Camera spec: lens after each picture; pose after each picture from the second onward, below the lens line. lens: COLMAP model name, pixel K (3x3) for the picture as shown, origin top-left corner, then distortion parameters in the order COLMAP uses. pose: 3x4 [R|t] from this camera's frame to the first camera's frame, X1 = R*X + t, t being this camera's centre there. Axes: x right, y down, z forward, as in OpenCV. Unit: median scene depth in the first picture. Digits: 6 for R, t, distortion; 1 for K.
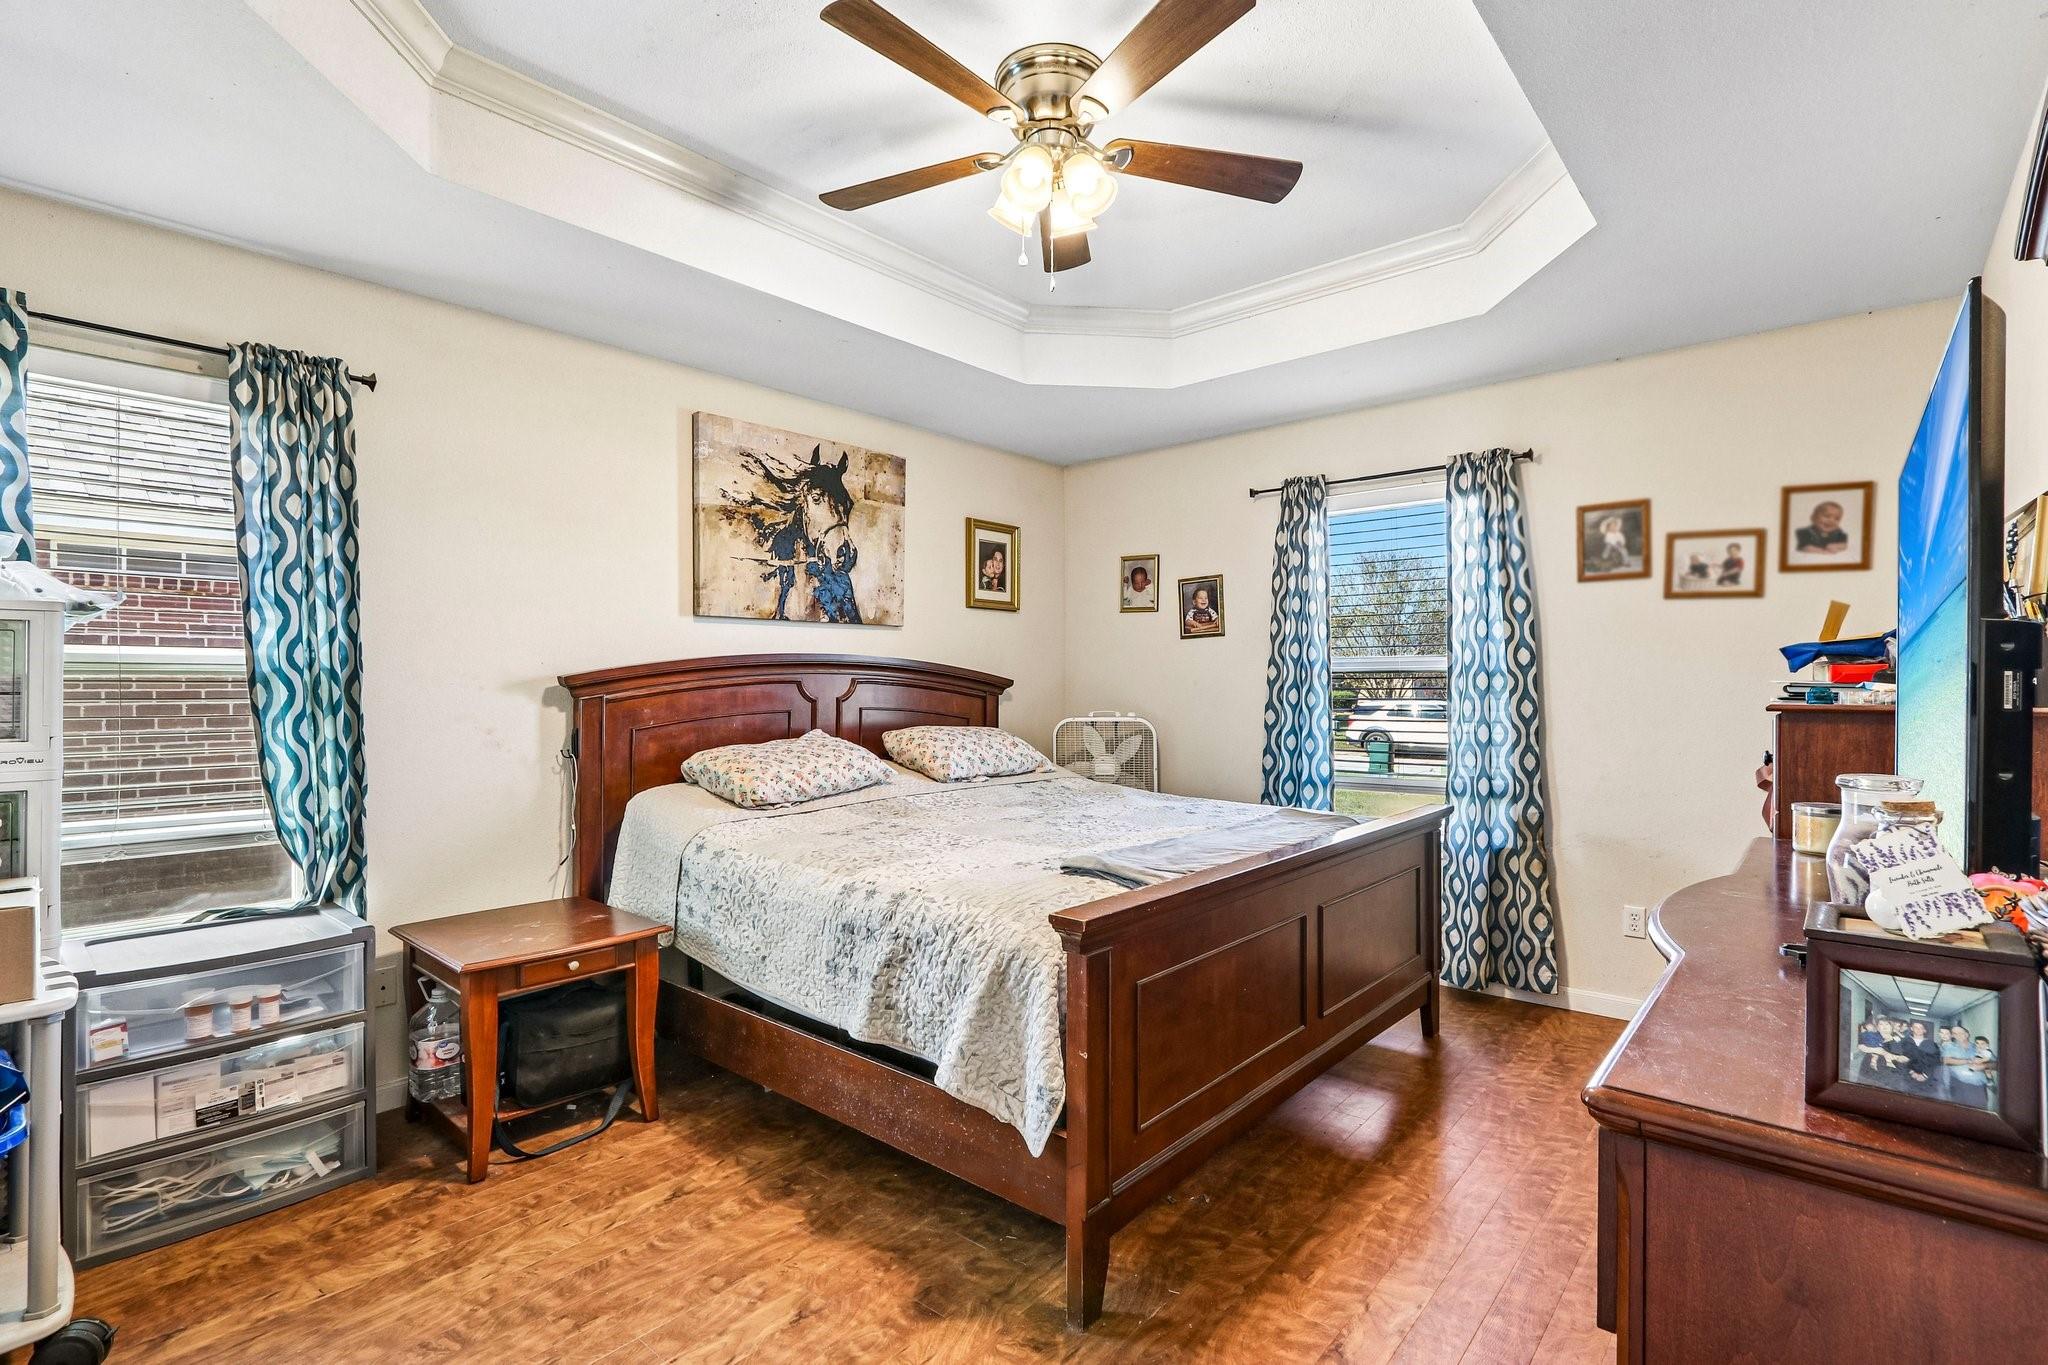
lens RADIAL K [[953.0, 0, 1032.0], [0, 953.0, 695.8], [0, 0, 1]] dist [-0.012764, 0.000125]
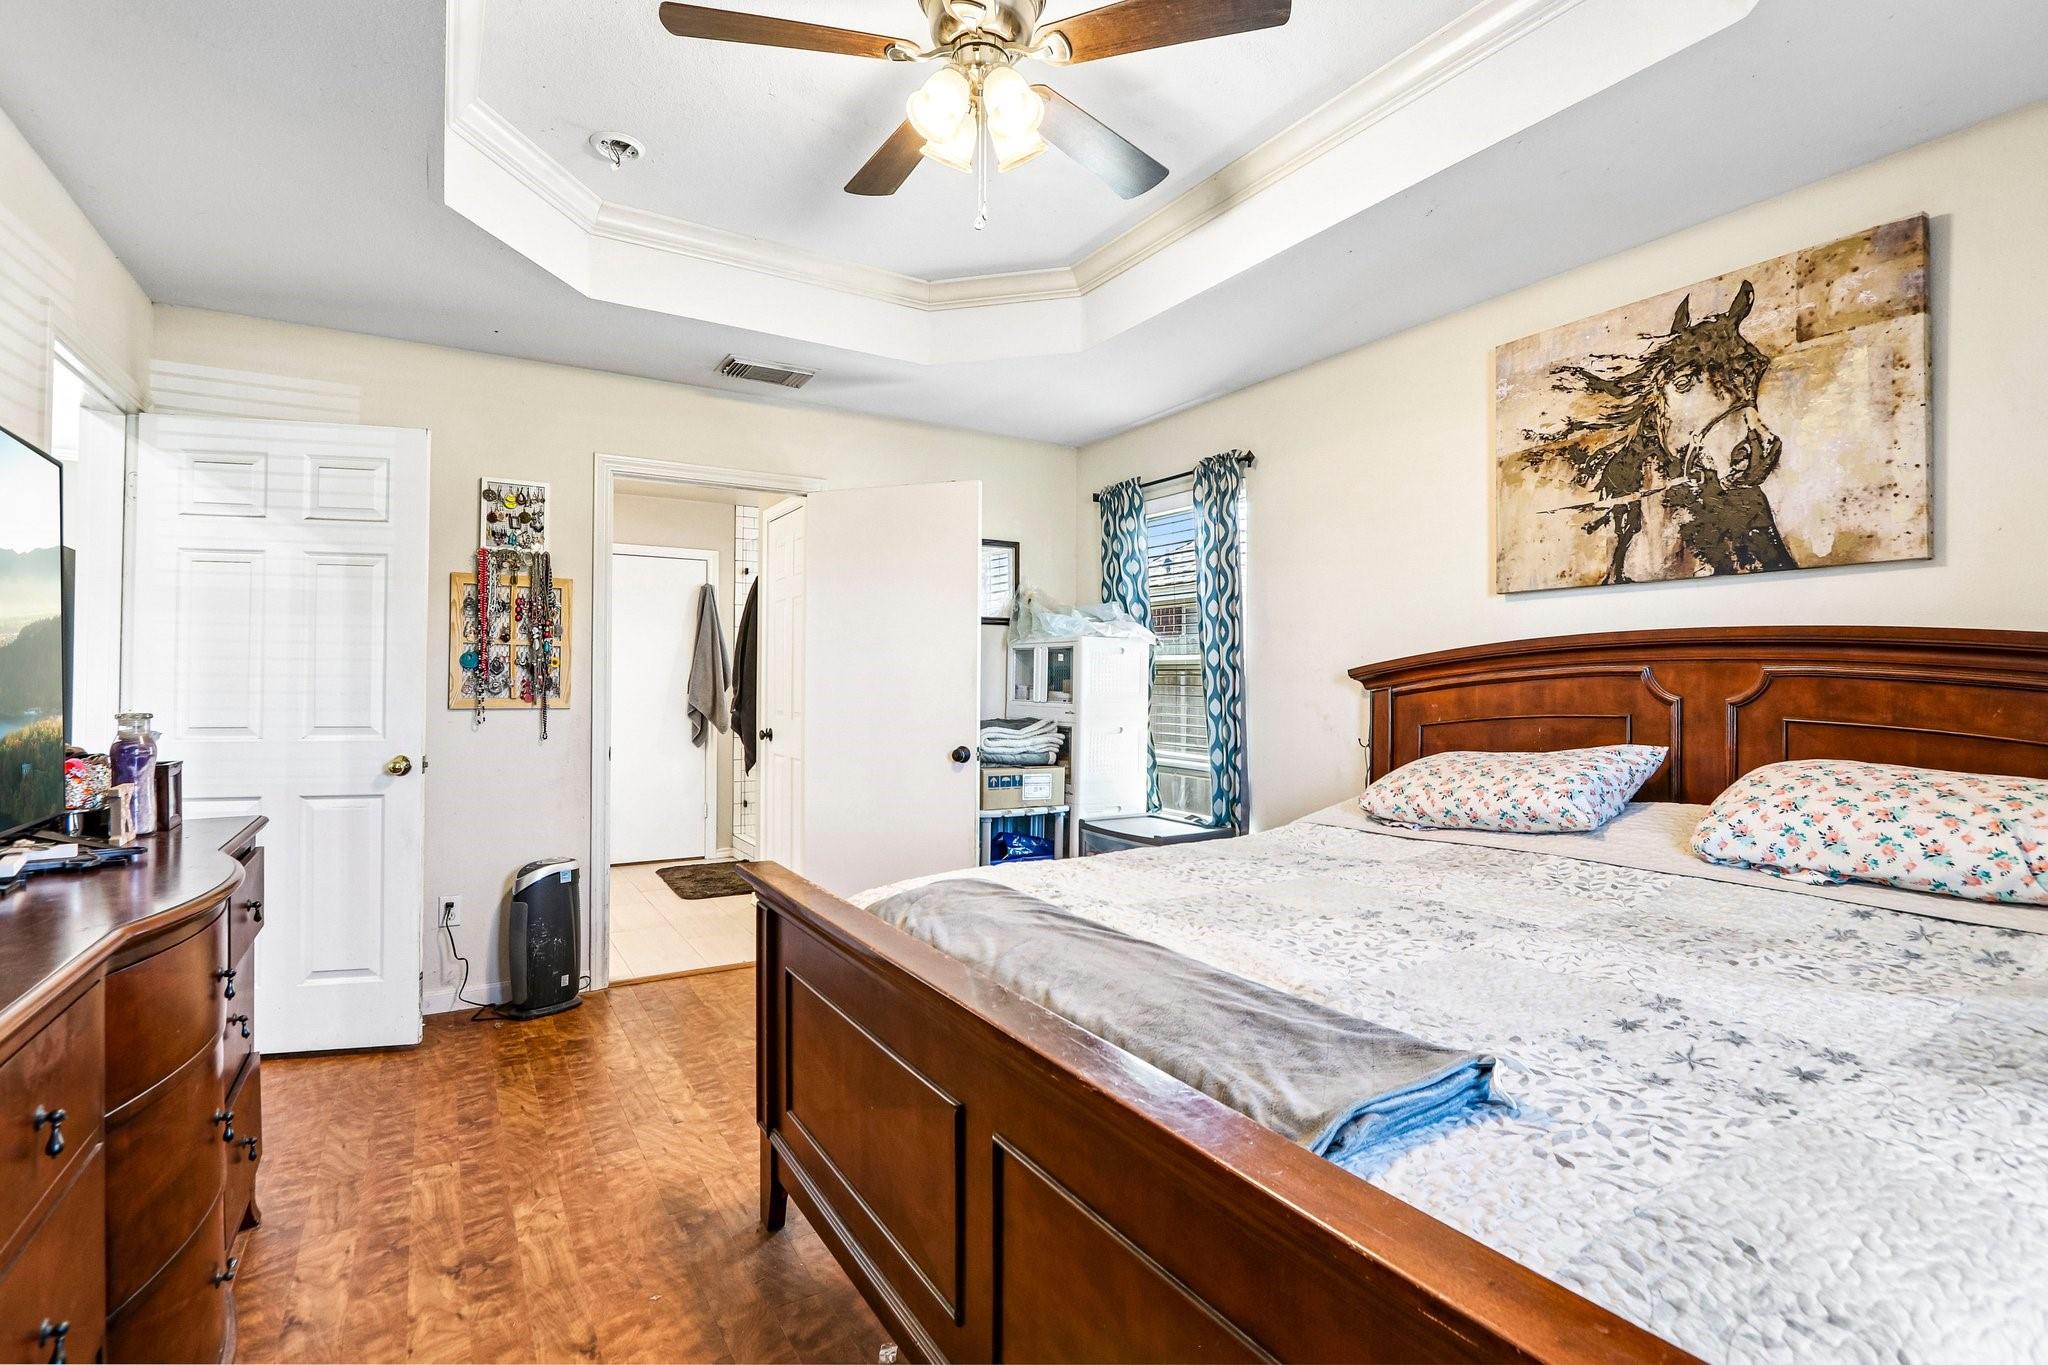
lens RADIAL K [[953.0, 0, 1032.0], [0, 953.0, 695.8], [0, 0, 1]] dist [-0.012764, 0.000125]
pose [[-0.283347, 0.011861, -0.958944, 0.503070], [-0.016834, 0.999708, 0.017339, -0.003179], [0.958870, 0.021056, -0.283064, 0.768279]]
